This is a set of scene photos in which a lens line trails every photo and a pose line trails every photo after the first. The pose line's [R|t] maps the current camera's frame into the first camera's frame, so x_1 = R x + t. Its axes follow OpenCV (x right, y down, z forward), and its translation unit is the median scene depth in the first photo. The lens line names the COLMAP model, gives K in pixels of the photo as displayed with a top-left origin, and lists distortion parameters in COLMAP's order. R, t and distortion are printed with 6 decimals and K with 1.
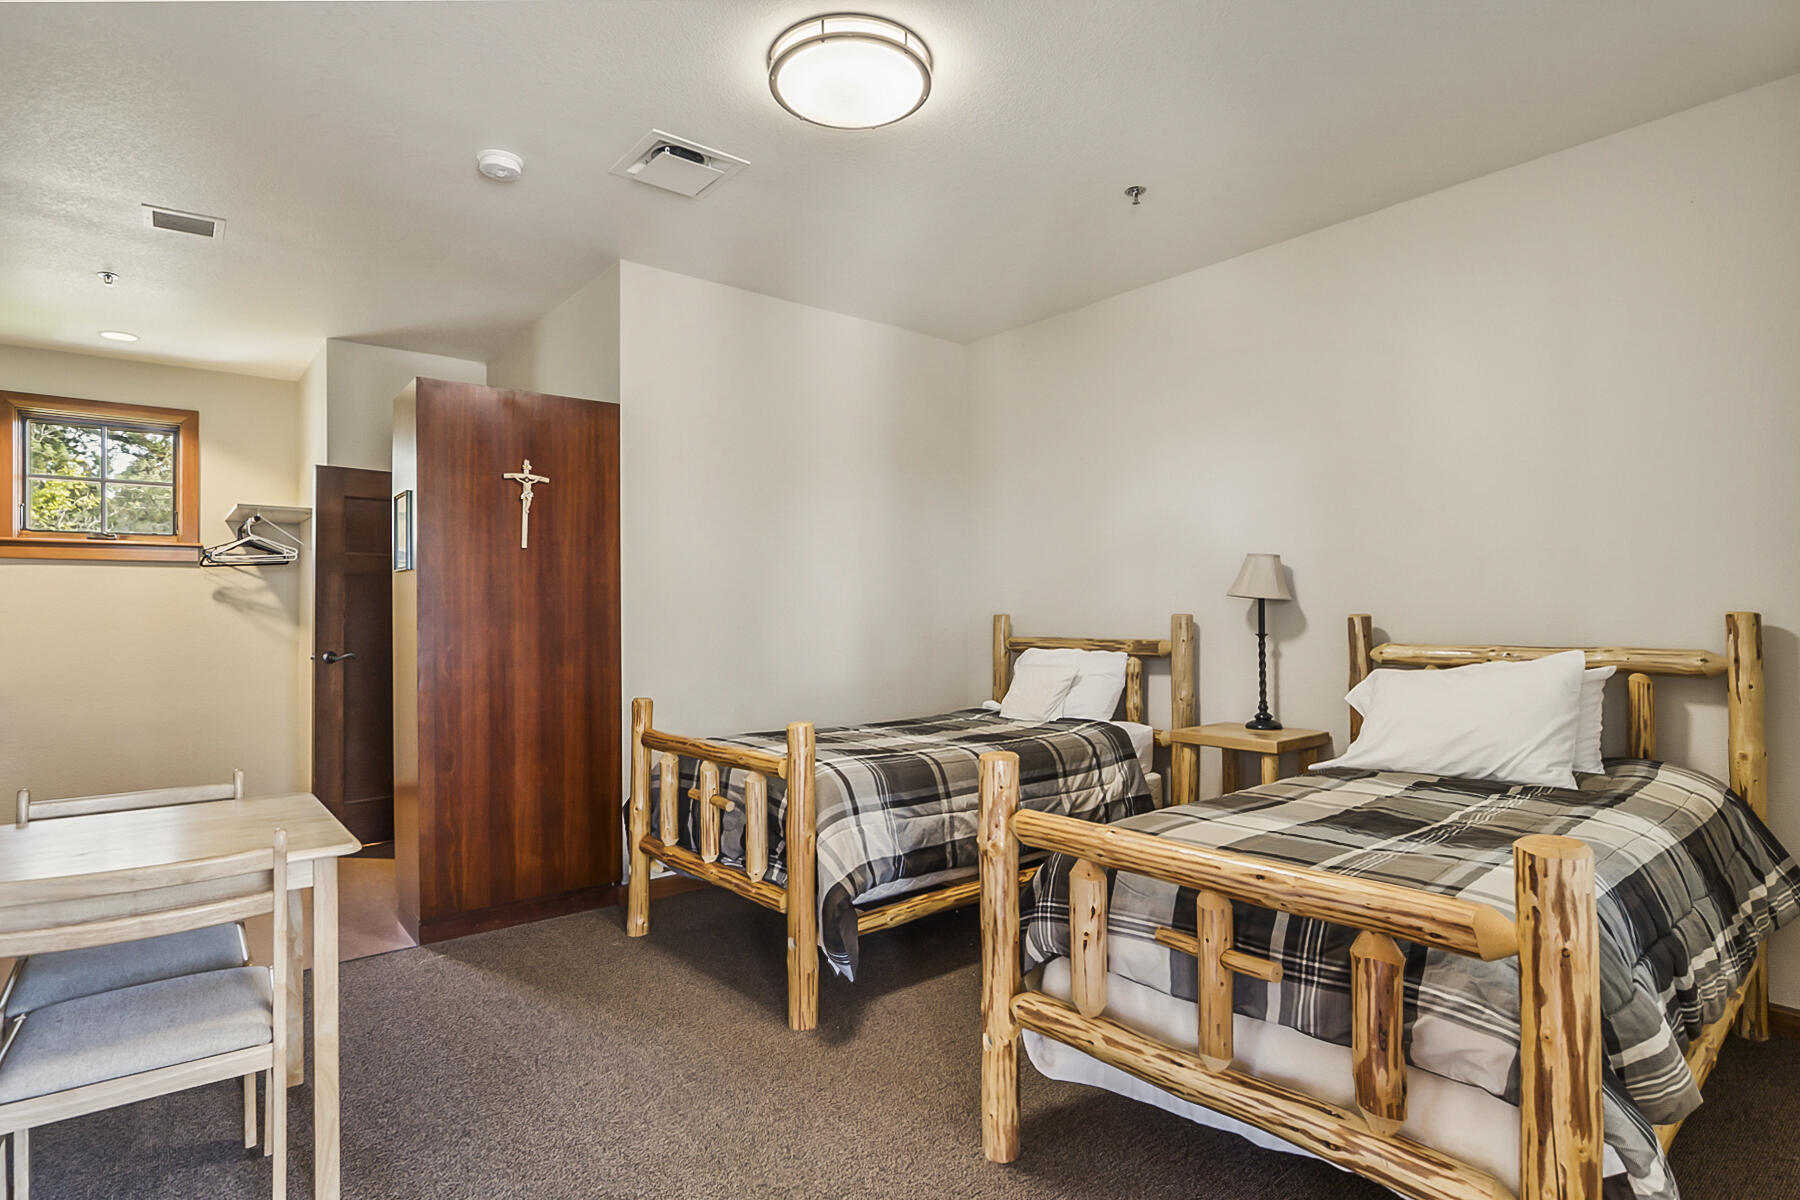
lens RADIAL K [[920.0, 0, 900.0], [0, 920.0, 600.0], [0, 0, 1]] dist [0.001072, 0.000331]
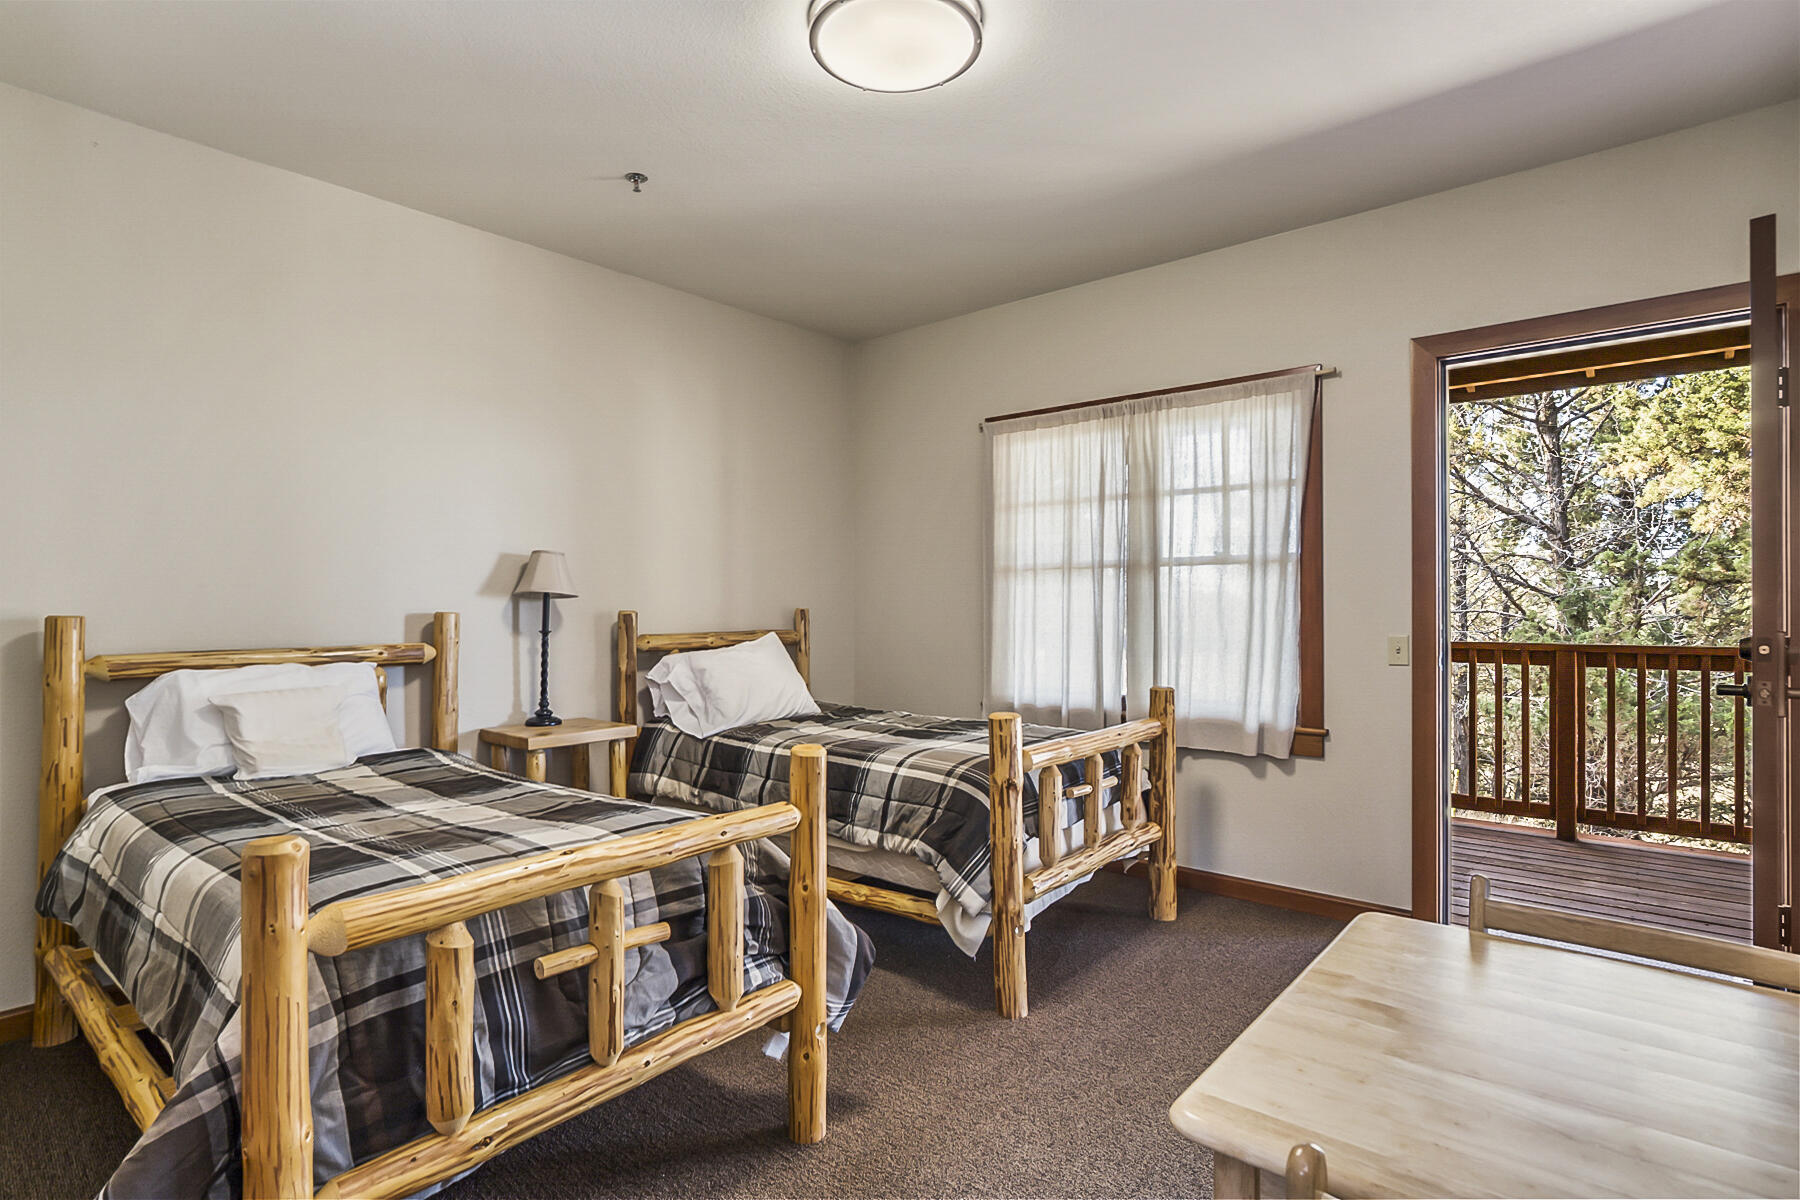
lens RADIAL K [[920.0, 0, 900.0], [0, 920.0, 600.0], [0, 0, 1]] dist [0.001072, 0.000331]
pose [[-0.175362, 0.014556, 0.984396, -0.605260], [-0.004954, 0.999865, -0.015668, 0.015150], [-0.984492, -0.007625, -0.175266, 0.720159]]
